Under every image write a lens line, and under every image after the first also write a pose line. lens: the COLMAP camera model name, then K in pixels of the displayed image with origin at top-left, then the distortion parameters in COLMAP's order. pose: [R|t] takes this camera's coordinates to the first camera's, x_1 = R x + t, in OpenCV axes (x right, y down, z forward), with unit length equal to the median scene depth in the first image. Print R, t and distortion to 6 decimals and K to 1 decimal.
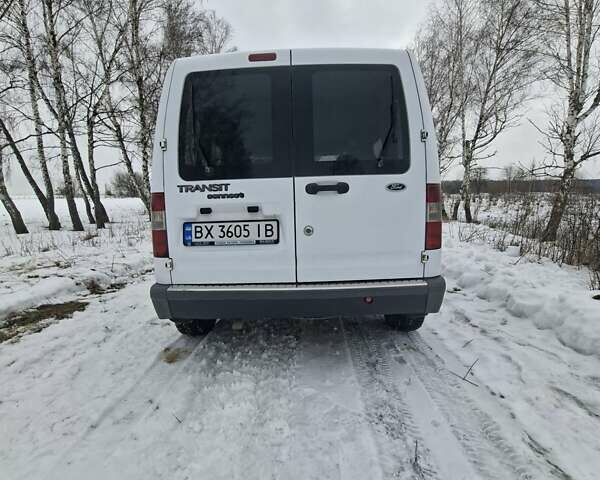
lens RADIAL K [[317.7, 0, 300.2], [0, 317.7, 239.1], [0, 0, 1]] dist [-0.012013, 0.005075]
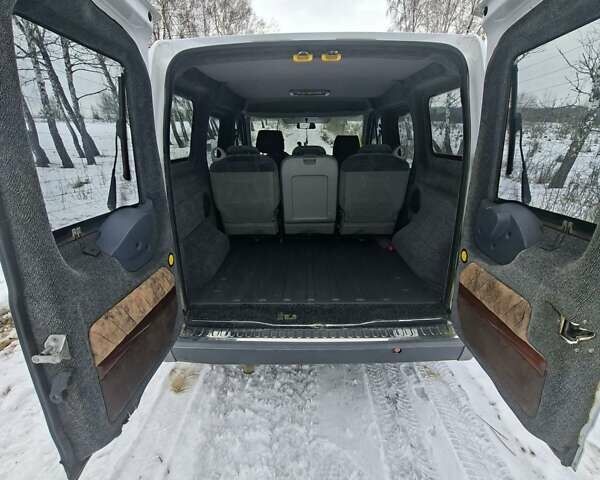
lens RADIAL K [[317.7, 0, 301.5], [0, 317.7, 239.4], [0, 0, 1]] dist [-0.012013, 0.005075]
pose [[0.999848, 0.013074, 0.011564, -0.058245], [-0.015223, 0.977306, 0.211287, -0.254550], [-0.008539, -0.211431, 0.977356, 0.174068]]
